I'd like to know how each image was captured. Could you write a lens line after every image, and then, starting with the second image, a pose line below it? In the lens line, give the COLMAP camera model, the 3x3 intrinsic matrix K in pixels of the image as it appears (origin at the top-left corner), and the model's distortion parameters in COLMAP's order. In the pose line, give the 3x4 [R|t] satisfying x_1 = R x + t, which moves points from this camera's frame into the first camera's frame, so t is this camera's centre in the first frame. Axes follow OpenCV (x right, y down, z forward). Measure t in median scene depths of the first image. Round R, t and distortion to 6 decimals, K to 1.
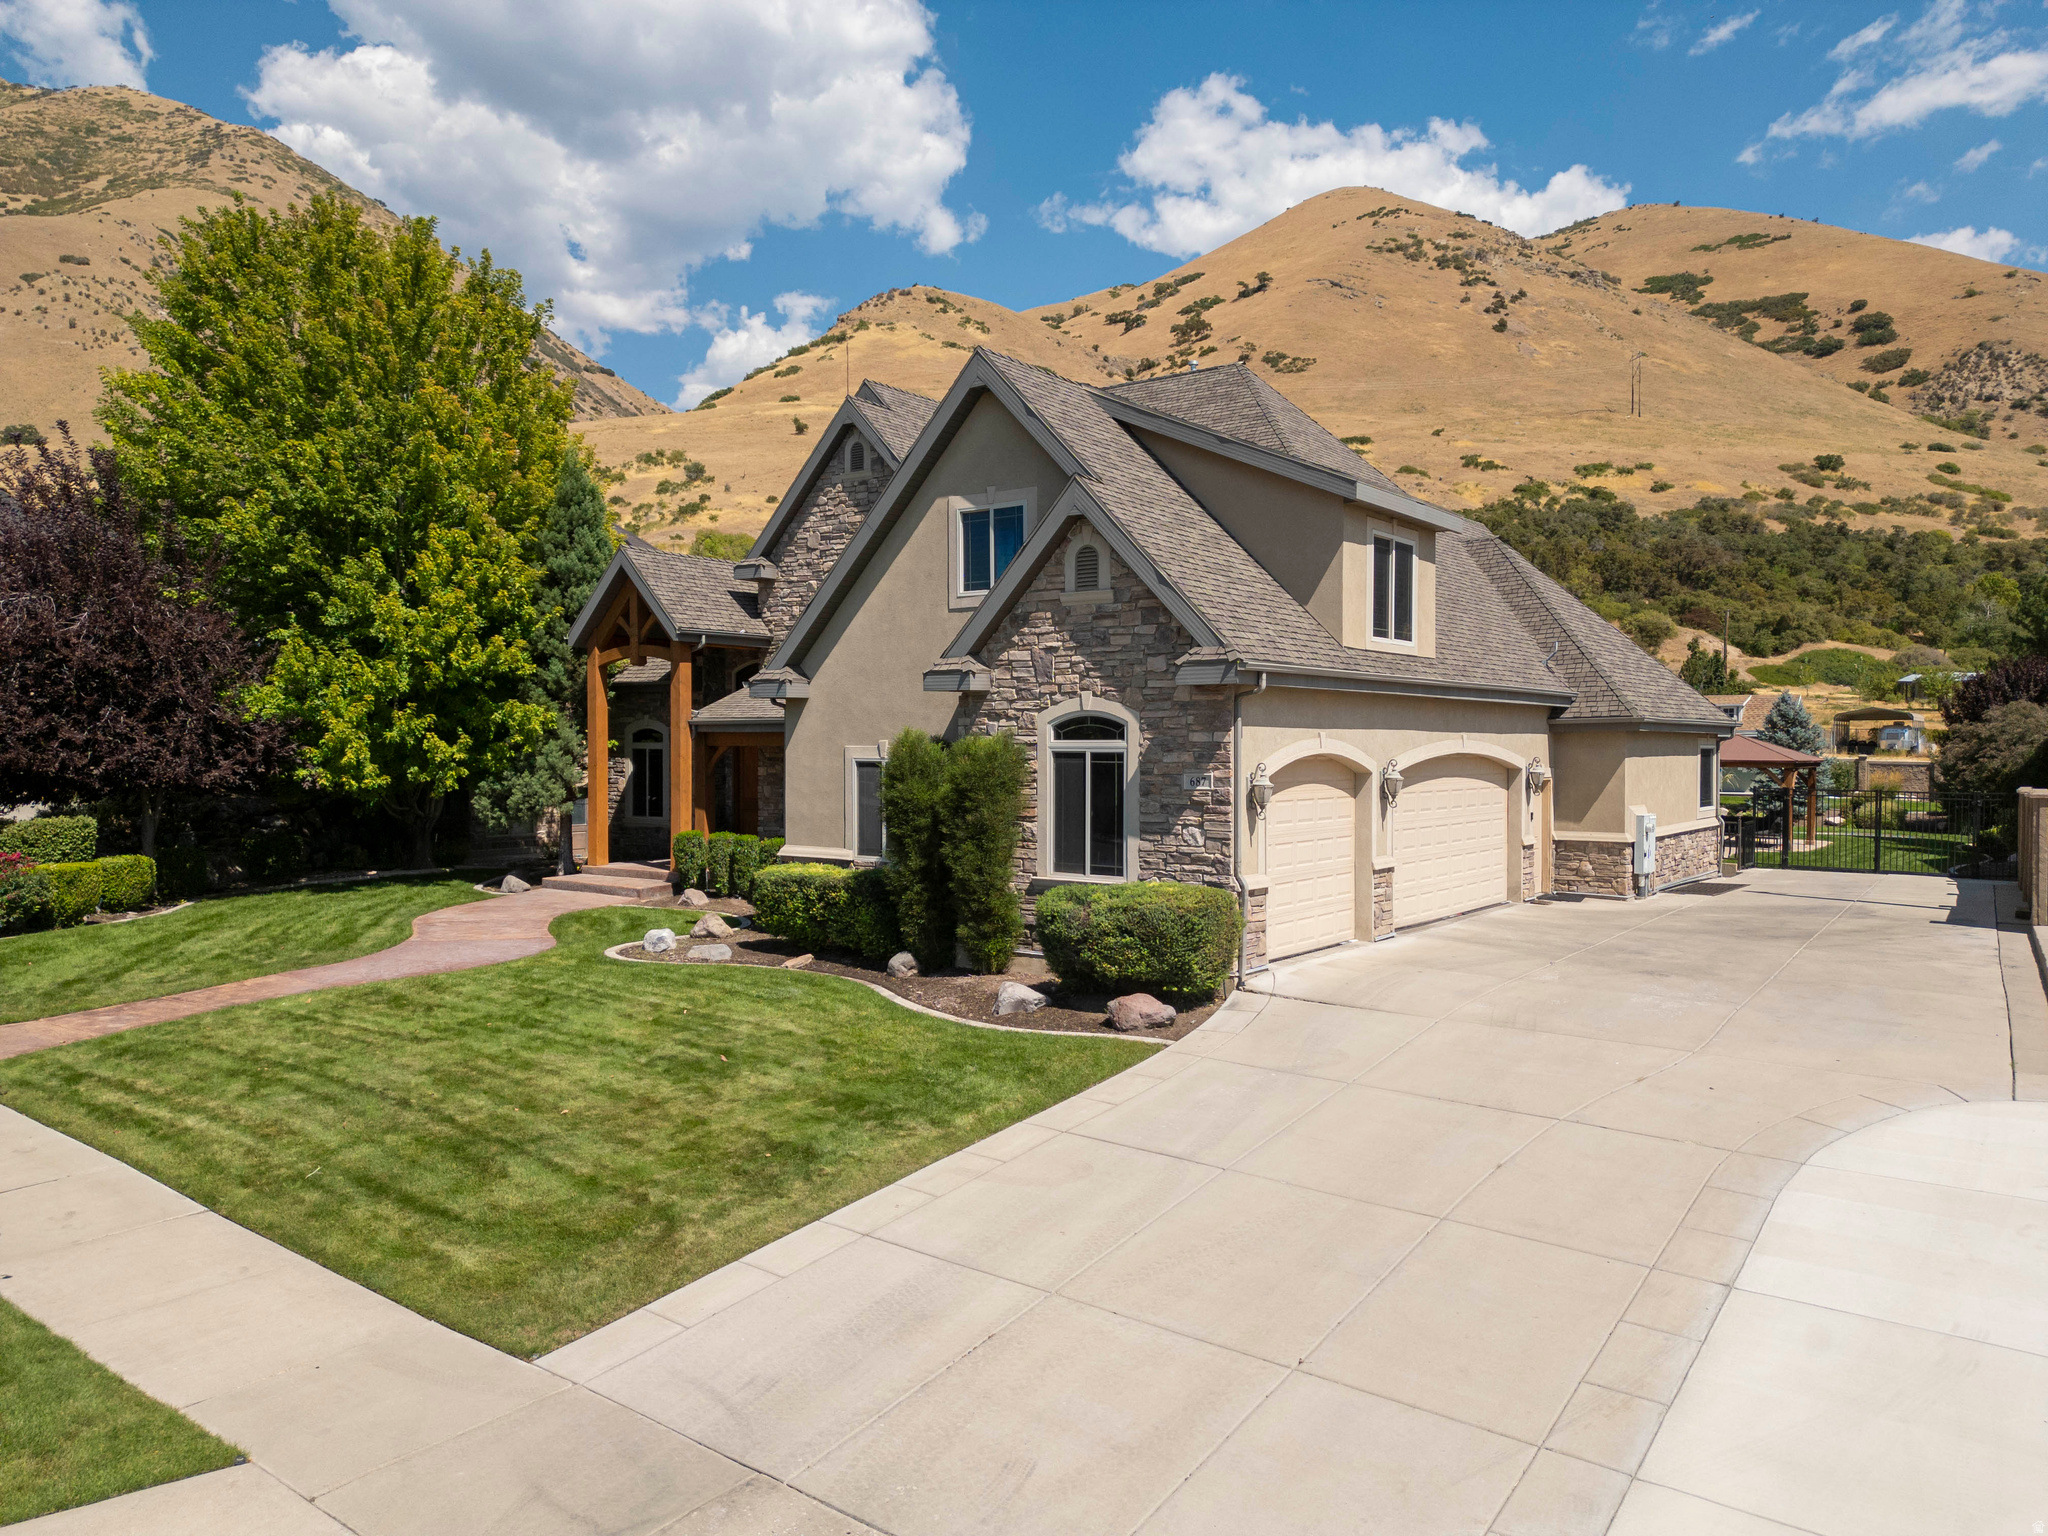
lens RADIAL K [[1431.0, 0, 1026.6], [0, 1431.0, 763.7], [0, 0, 1]] dist [0.070785, -0.068472]
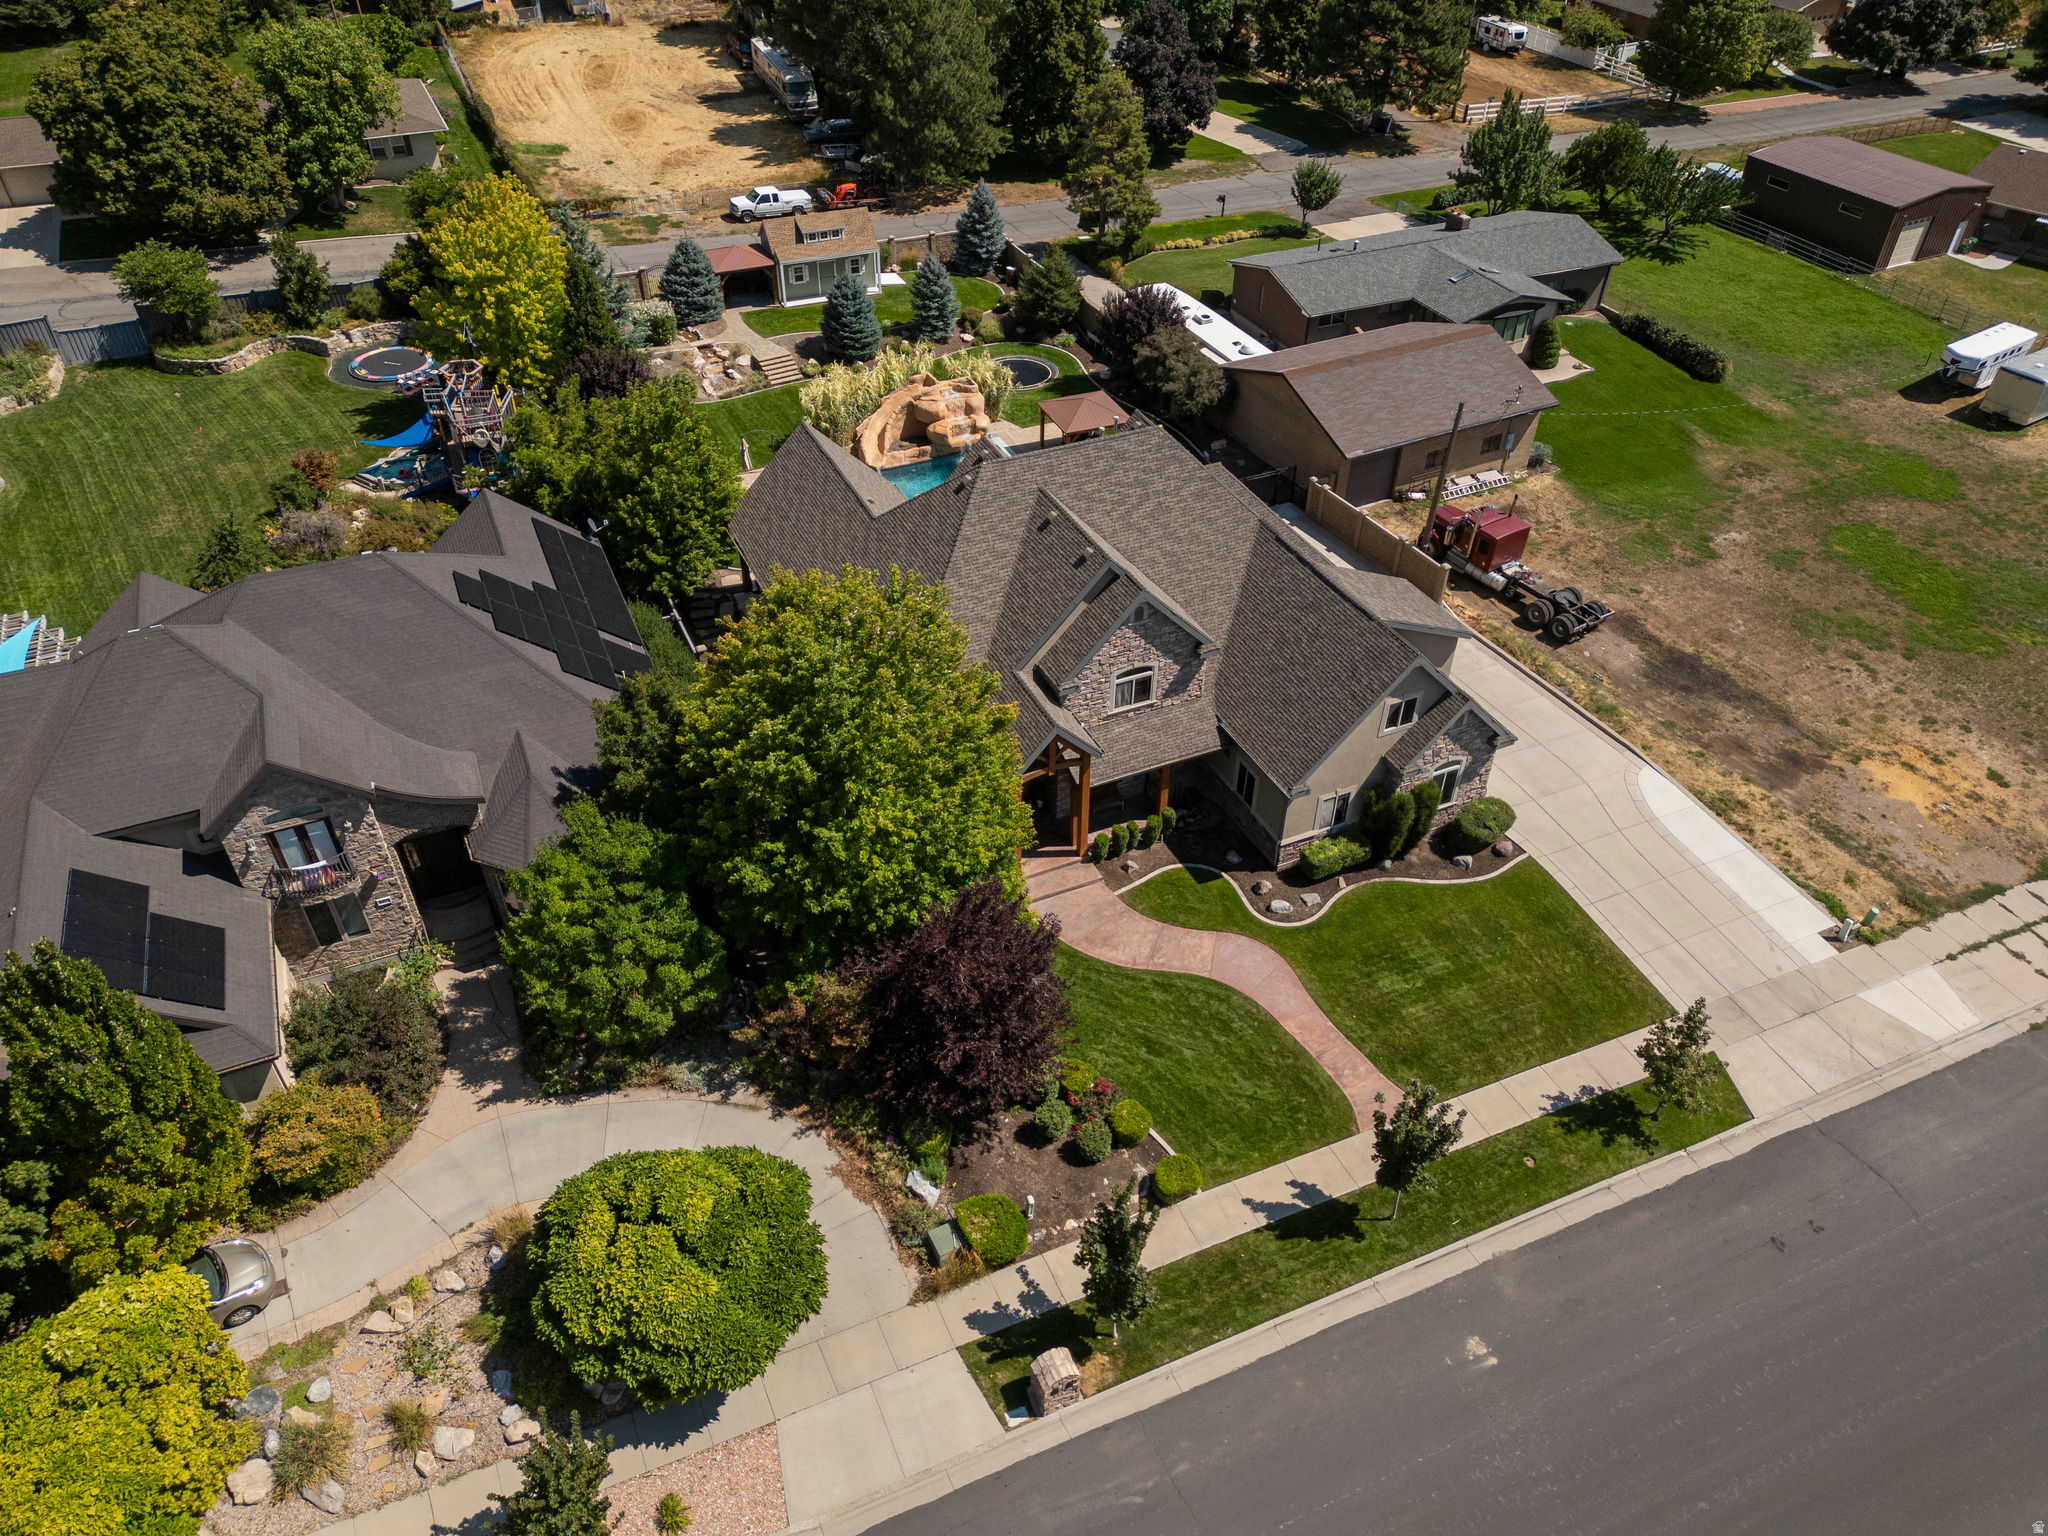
lens RADIAL K [[1421.4, 0, 1024.0], [0, 1421.4, 768.0], [0, 0, 1]] dist [0.079992, -0.086007]
pose [[0.481781, -0.556078, 0.677247, -0.111730], [0.008980, 0.775948, 0.630733, -0.088880], [-0.876246, -0.297794, 0.378831, 0.033511]]
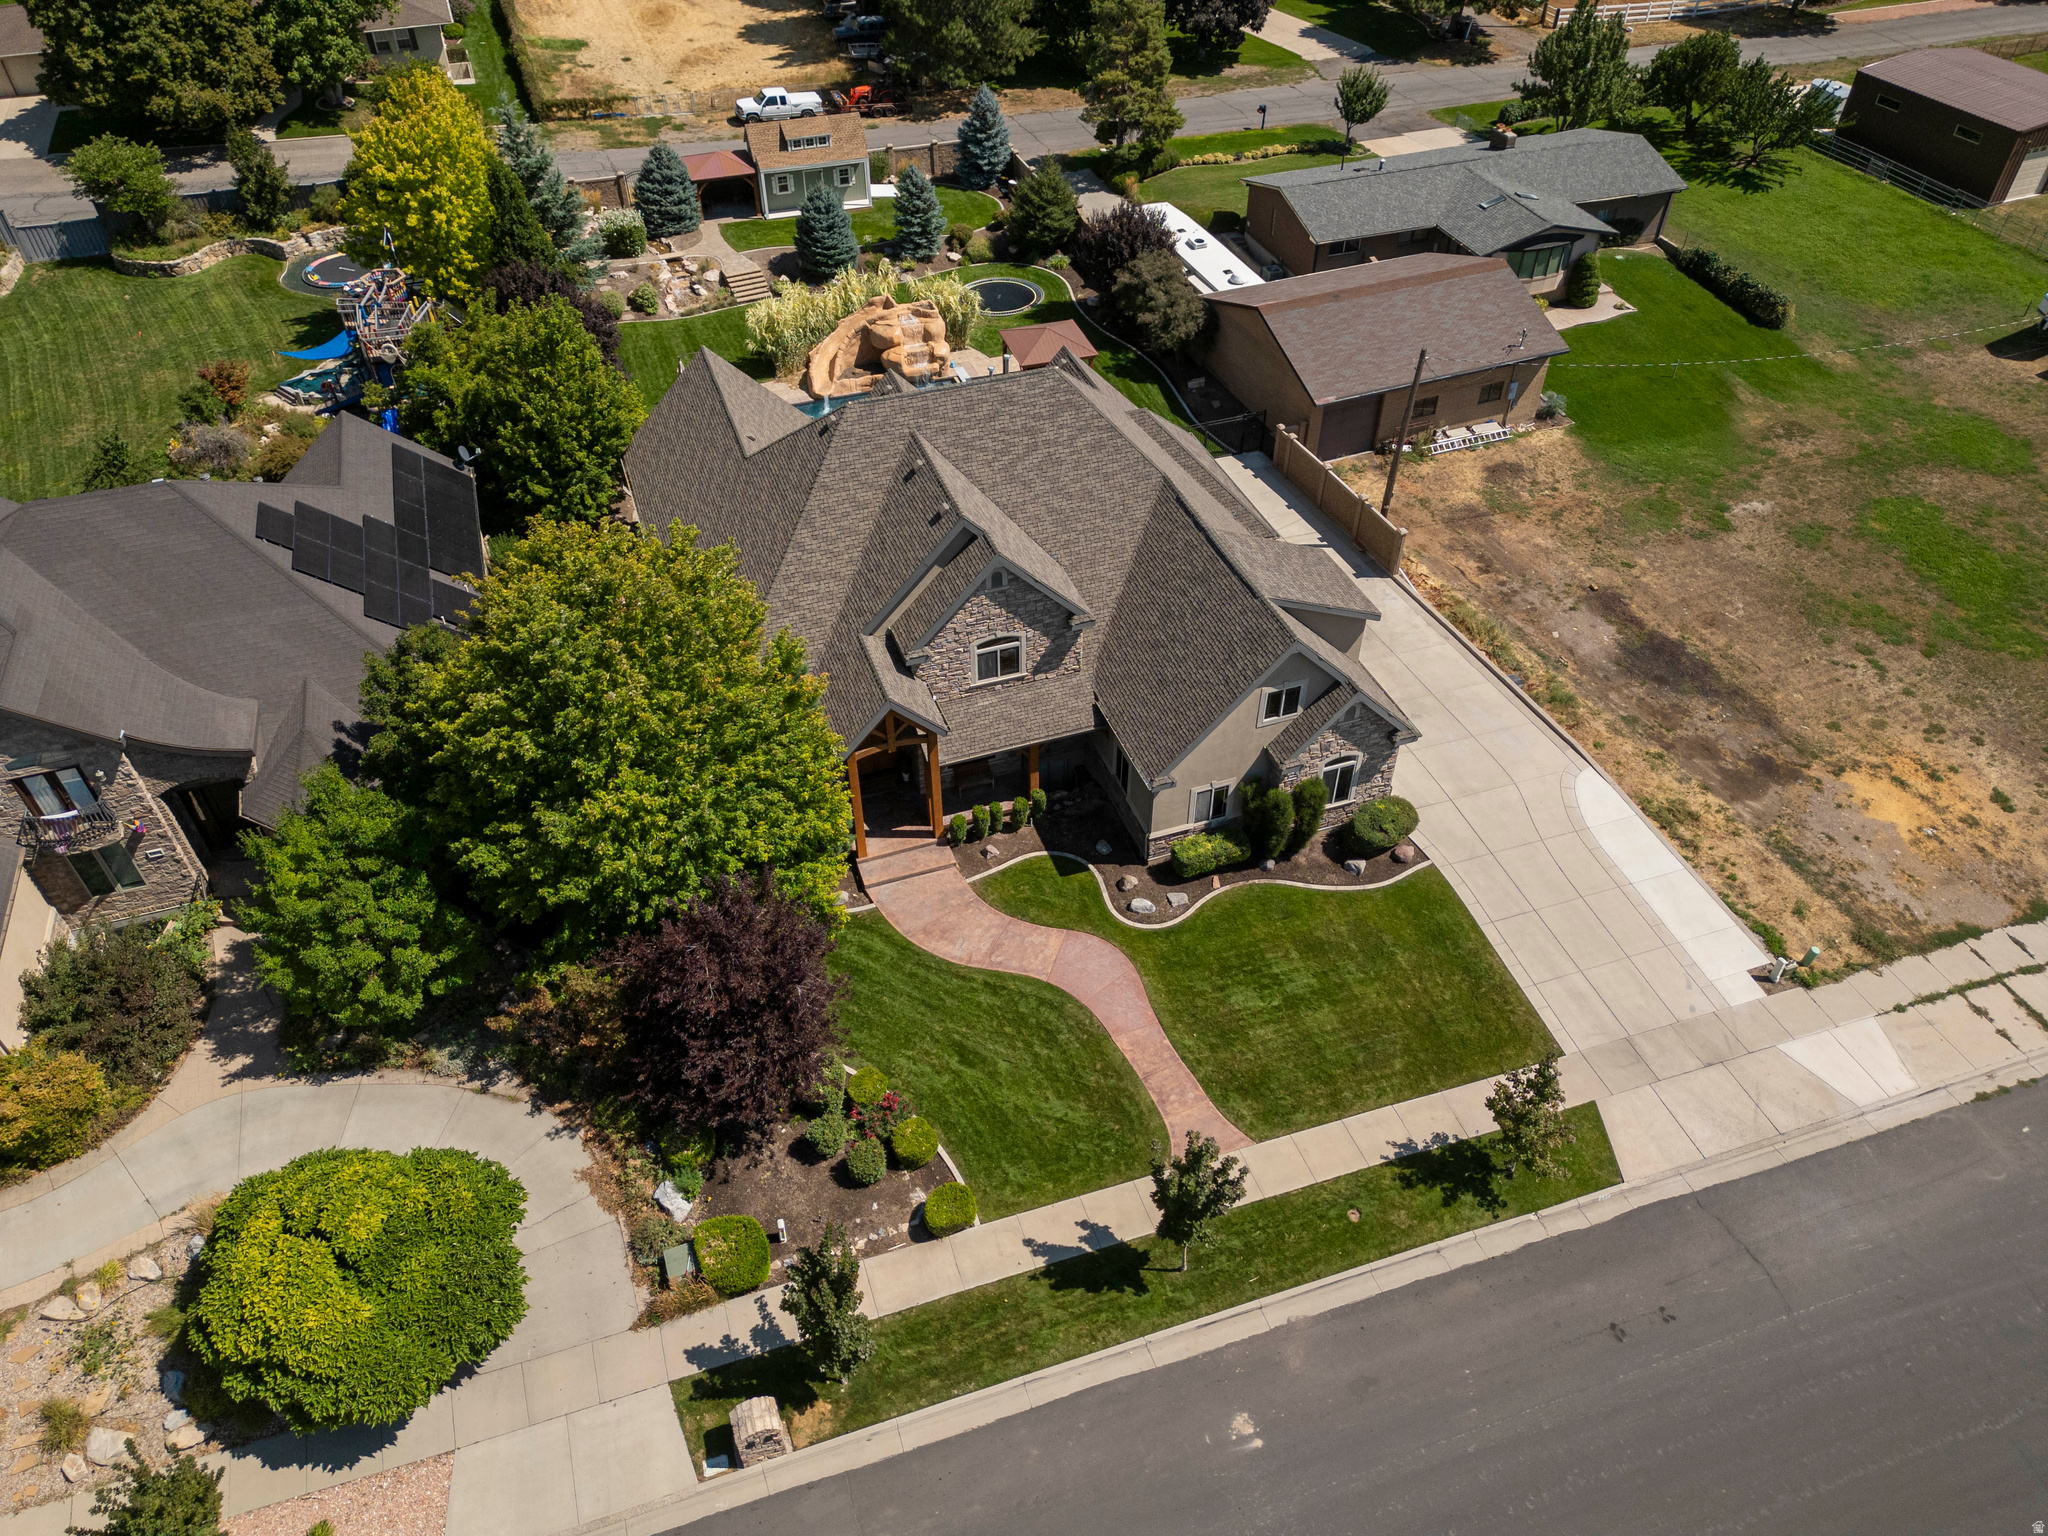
lens RADIAL K [[1431.0, 0, 1026.6], [0, 1431.0, 763.7], [0, 0, 1]] dist [0.070785, -0.068472]
pose [[0.560671, -0.562917, 0.607266, -0.089794], [0.021874, 0.743192, 0.668721, -0.085723], [-0.827750, -0.361648, 0.429000, 0.018846]]
